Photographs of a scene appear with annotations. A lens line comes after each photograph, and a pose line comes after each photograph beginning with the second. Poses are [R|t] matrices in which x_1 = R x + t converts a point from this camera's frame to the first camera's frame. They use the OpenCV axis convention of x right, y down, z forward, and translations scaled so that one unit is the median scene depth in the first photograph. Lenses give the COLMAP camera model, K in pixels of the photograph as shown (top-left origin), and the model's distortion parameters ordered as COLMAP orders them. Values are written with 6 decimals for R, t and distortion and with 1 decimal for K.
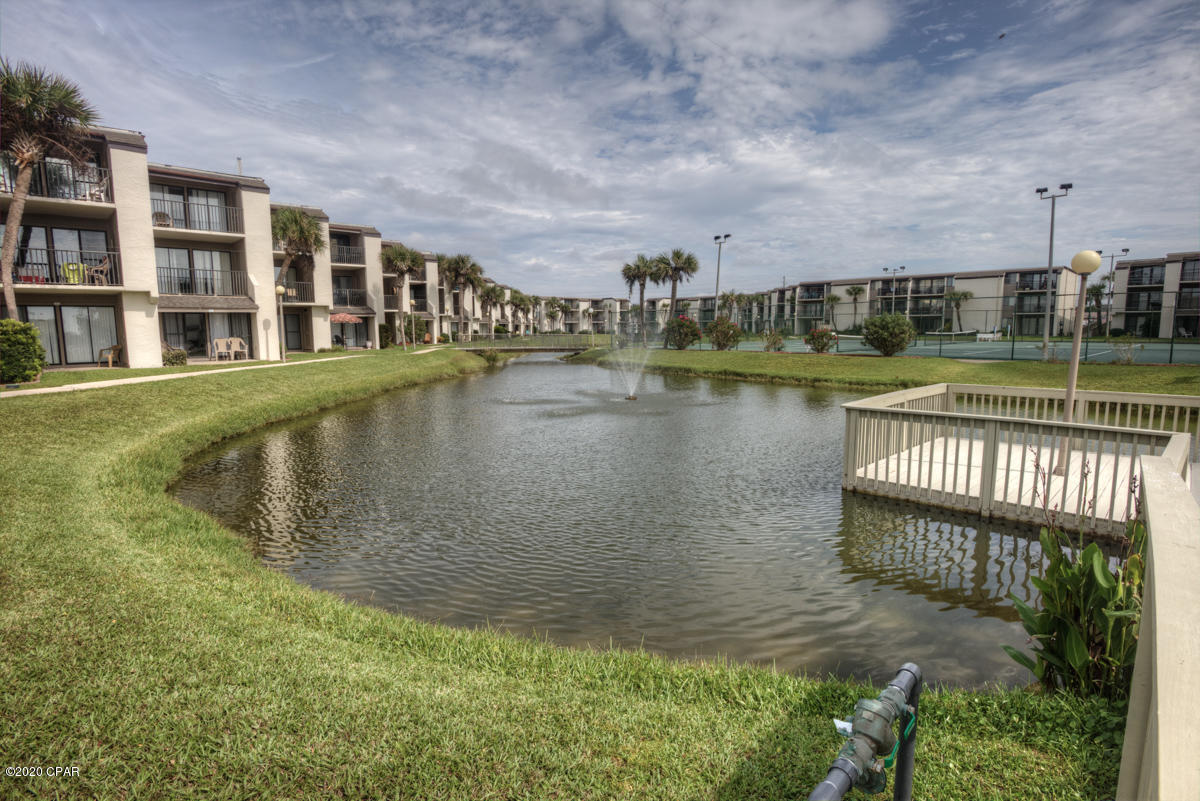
lens RADIAL K [[583.7, 0, 600.0], [0, 583.7, 400.5], [0, 0, 1]] dist [-0.037733, -0.001584]
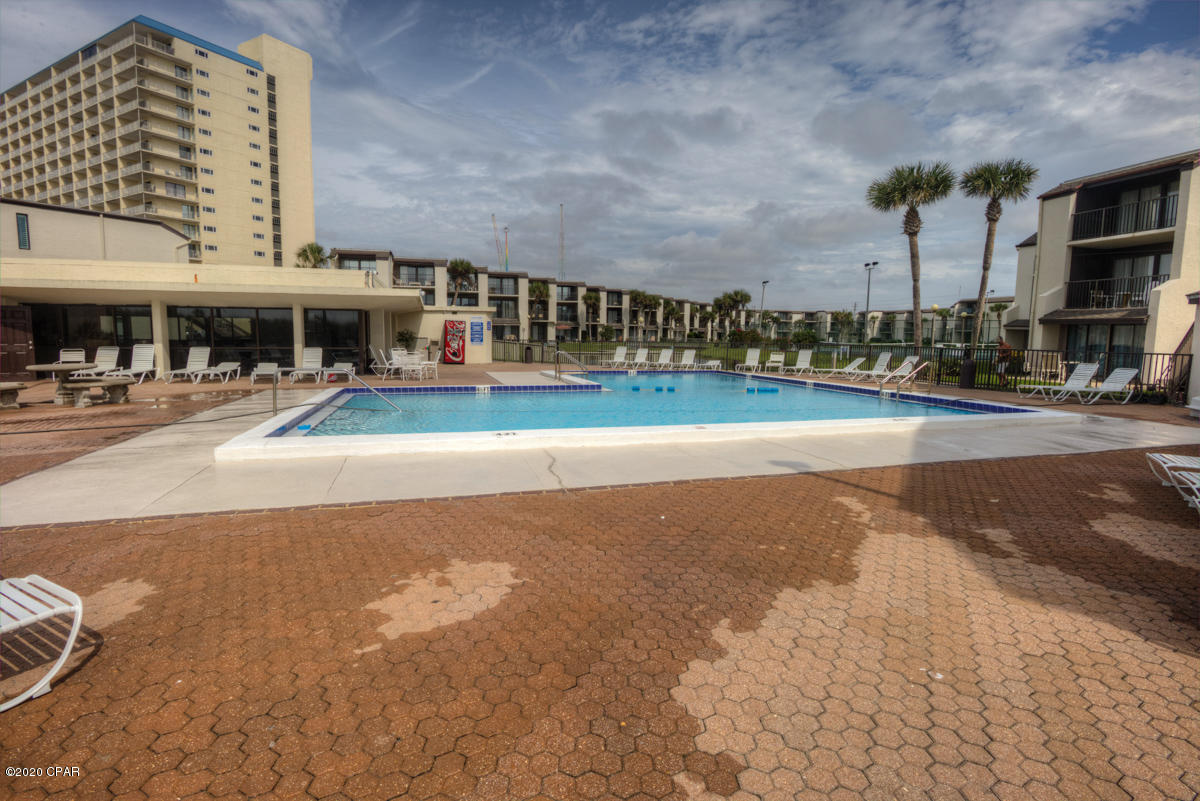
lens RADIAL K [[583.7, 0, 600.0], [0, 583.7, 400.5], [0, 0, 1]] dist [-0.037733, -0.001584]
pose [[0.877527, 0.069528, -0.474460, 0.812490], [-0.075353, 0.997134, 0.006754, 0.117149], [0.473569, 0.029825, 0.880251, -0.933245]]
